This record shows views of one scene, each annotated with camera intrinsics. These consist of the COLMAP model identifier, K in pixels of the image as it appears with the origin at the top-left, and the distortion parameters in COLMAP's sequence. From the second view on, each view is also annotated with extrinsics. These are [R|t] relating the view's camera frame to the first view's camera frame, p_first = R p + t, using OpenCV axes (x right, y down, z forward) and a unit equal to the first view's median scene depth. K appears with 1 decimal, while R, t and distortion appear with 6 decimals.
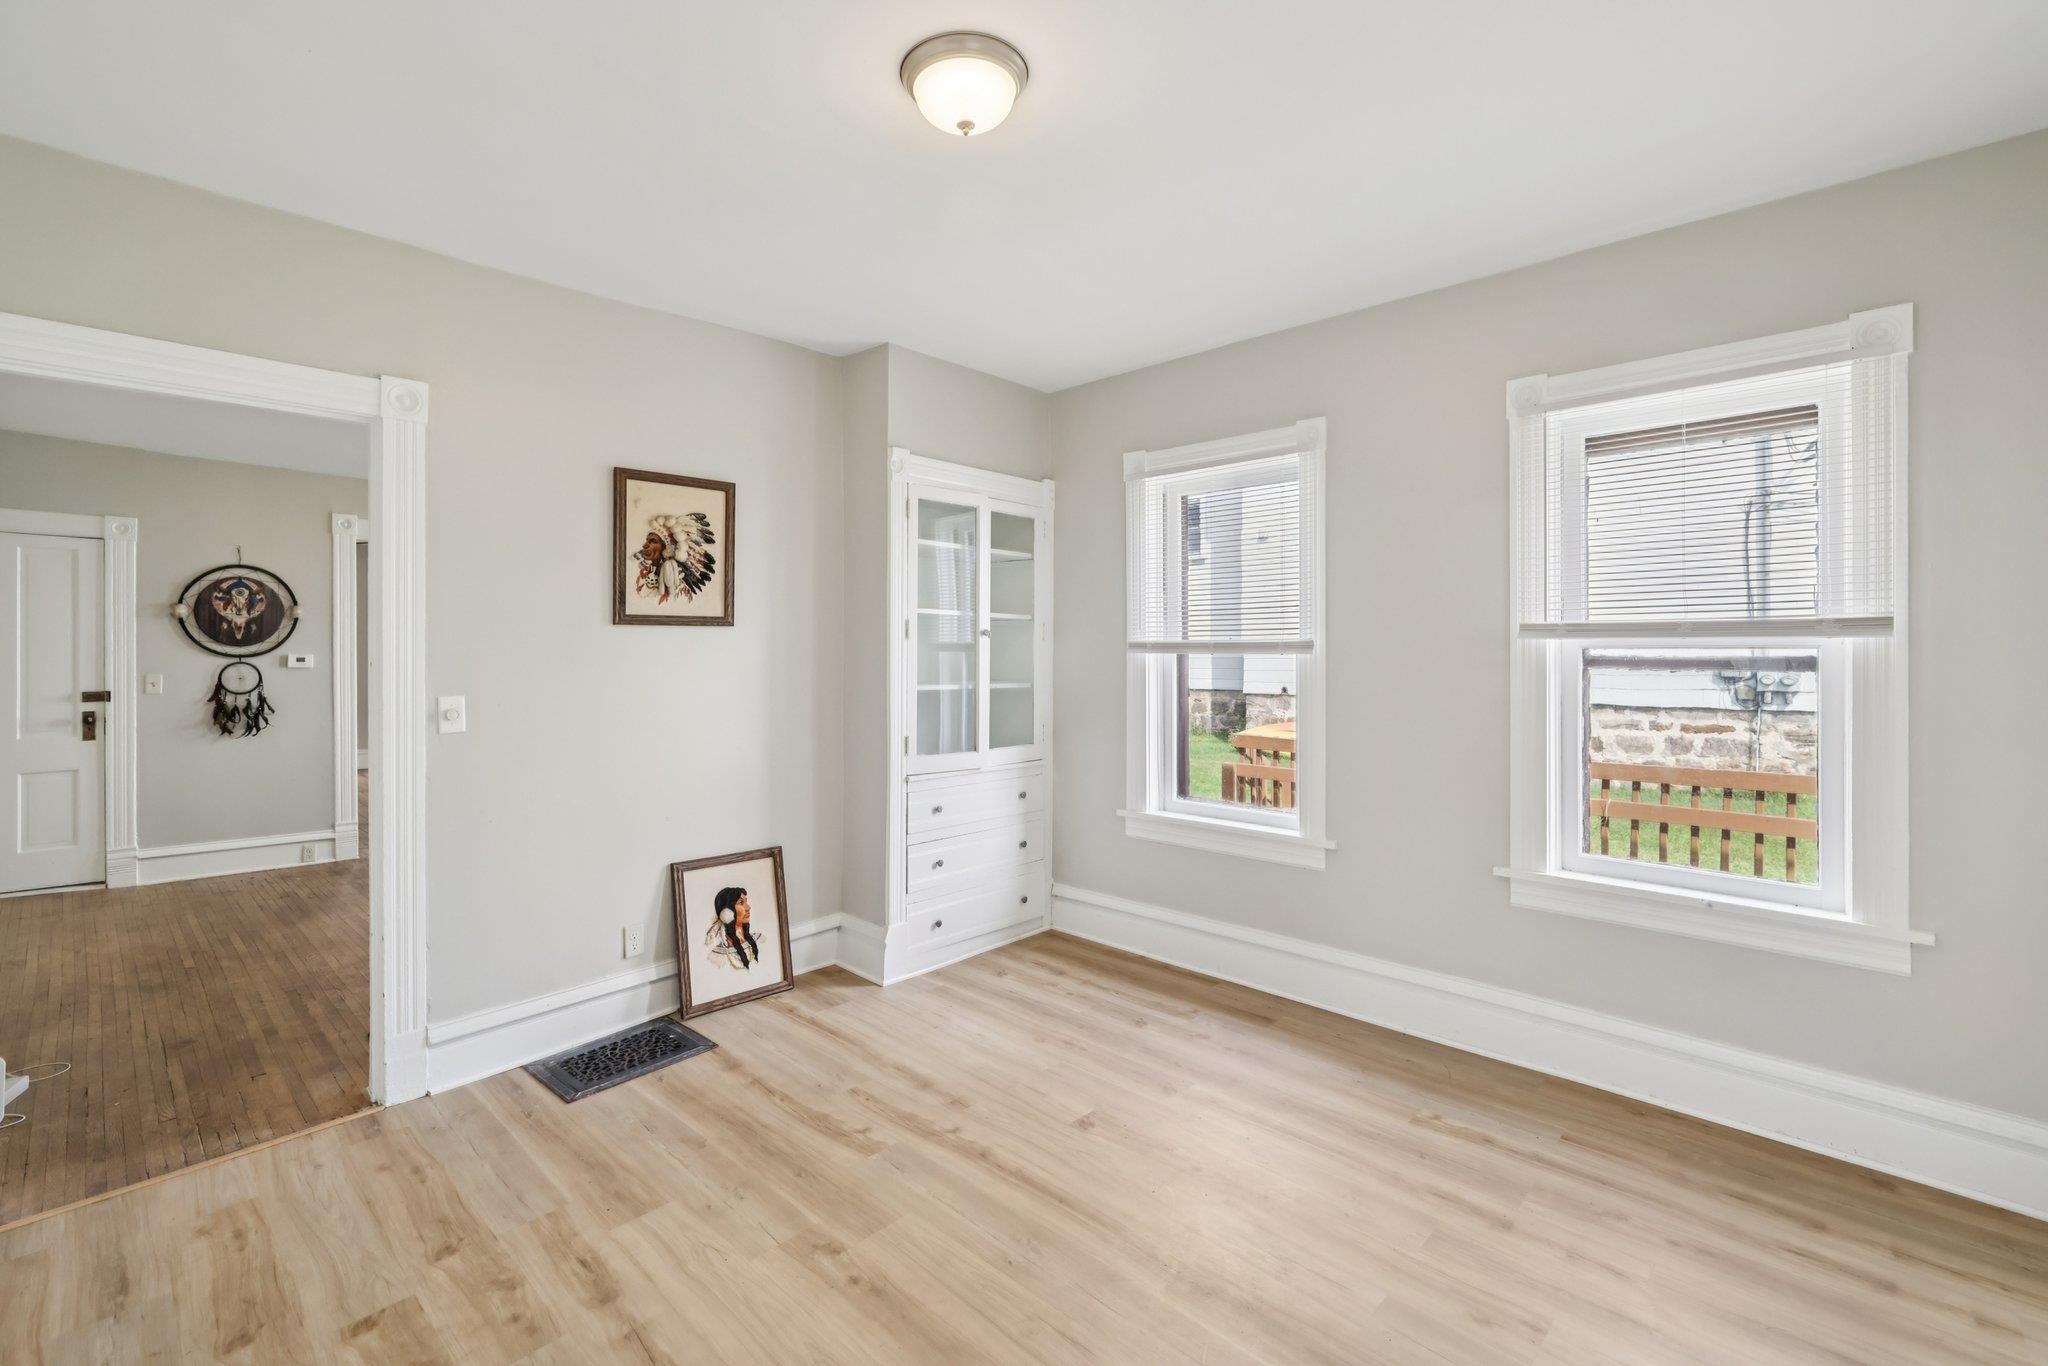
lens RADIAL K [[903.7, 0, 1021.1], [0, 903.7, 651.1], [0, 0, 1]] dist [0.000263, 0.000184]
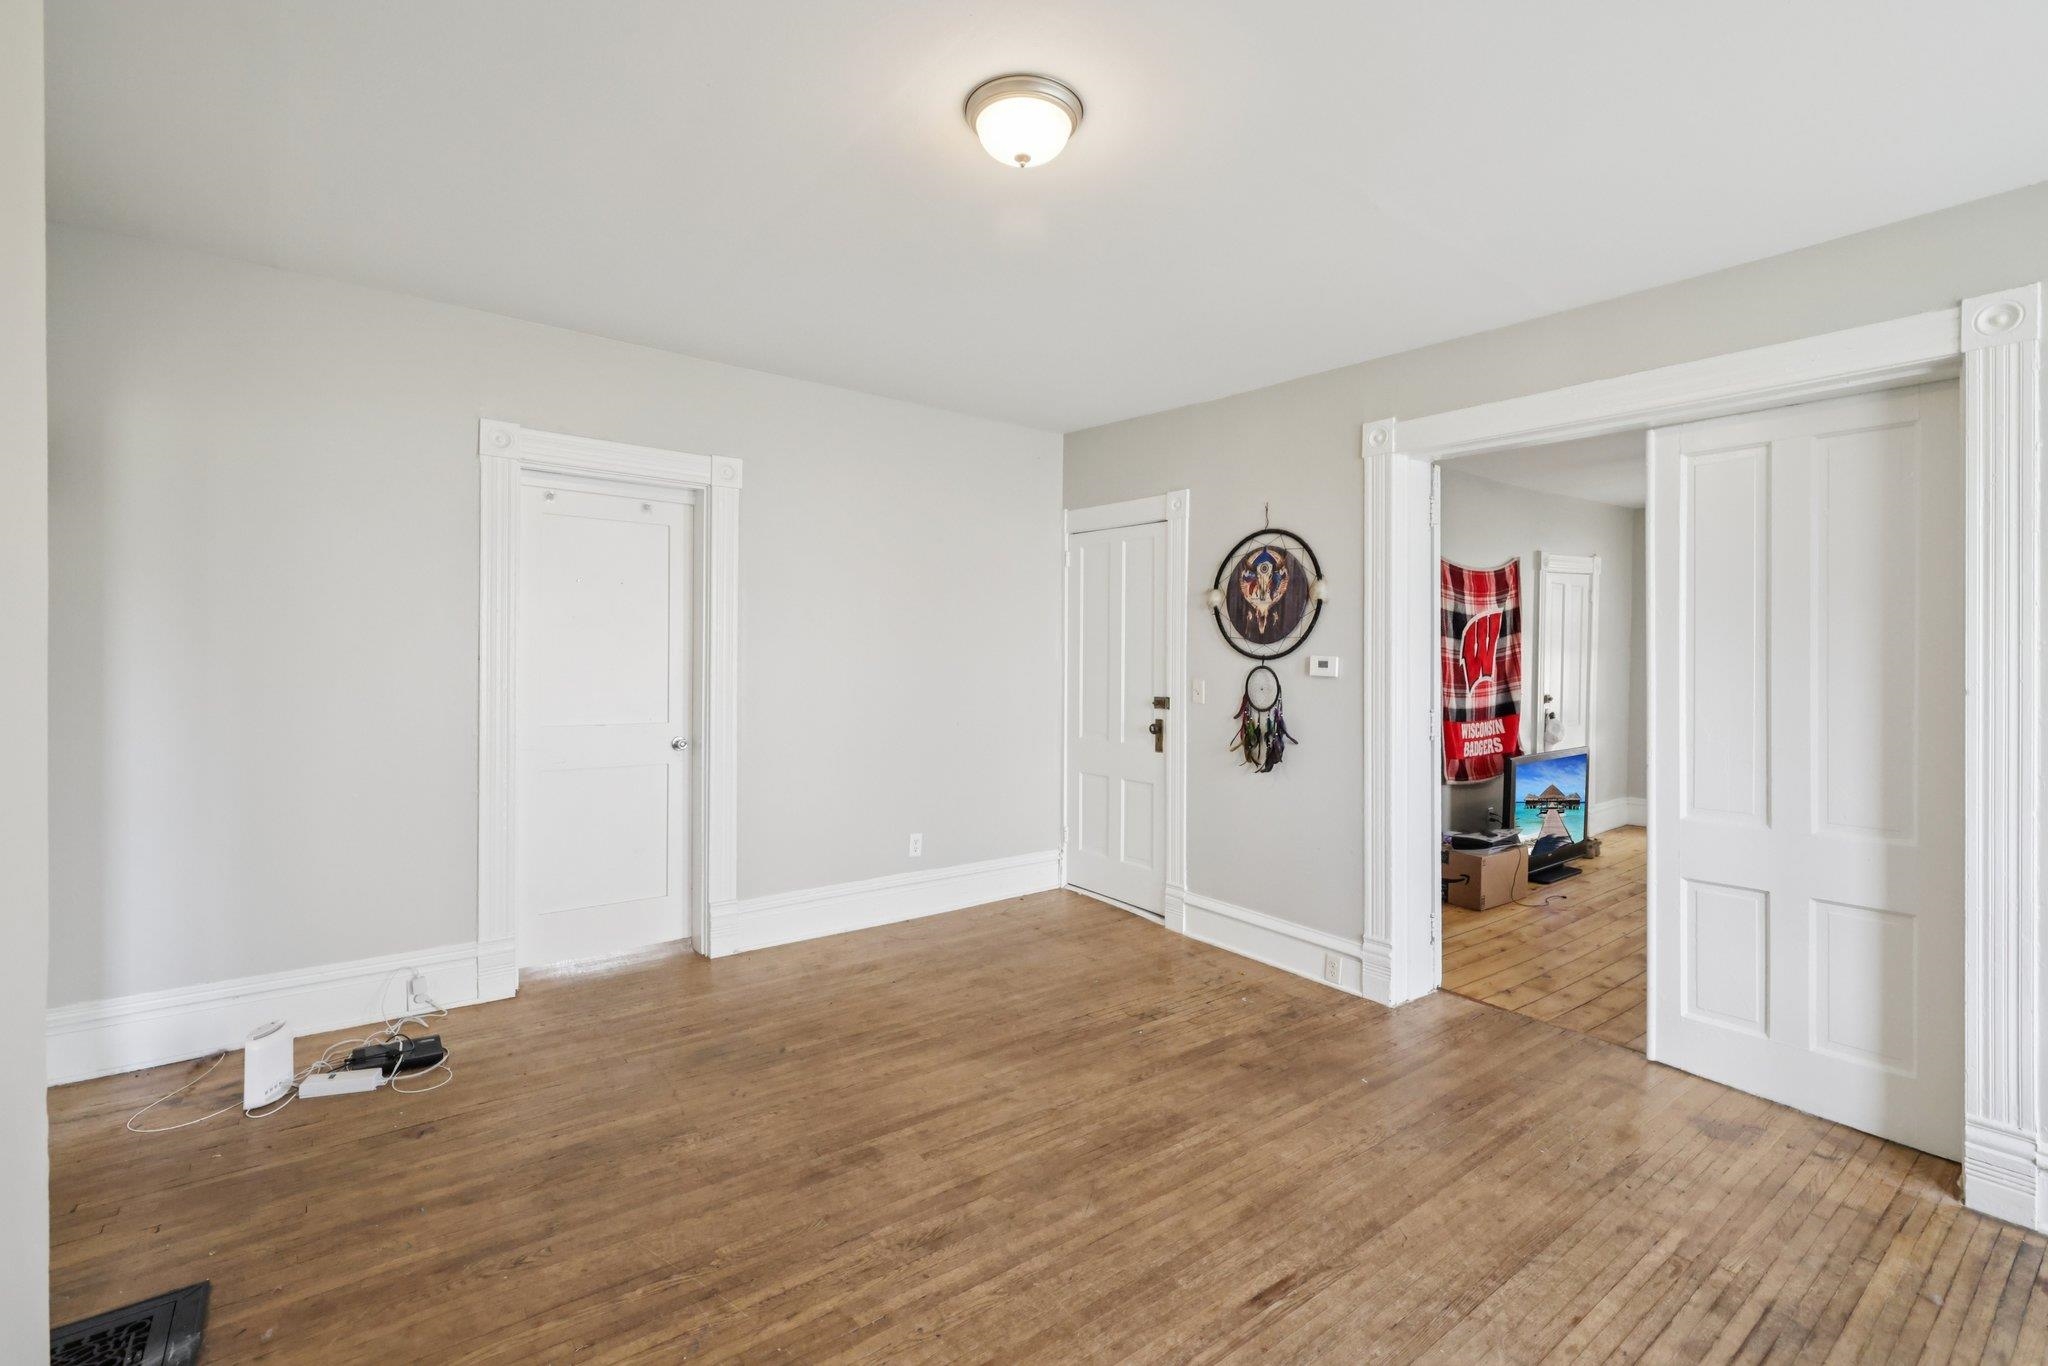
lens RADIAL K [[904.4, 0, 1017.4], [0, 904.4, 653.1], [0, 0, 1]] dist [0.000939, 0.000718]
pose [[-0.174250, 0.002033, -0.984699, -0.128275], [-0.005161, 0.999982, 0.002978, 0.000839], [0.984688, 0.005601, -0.174236, 0.933056]]
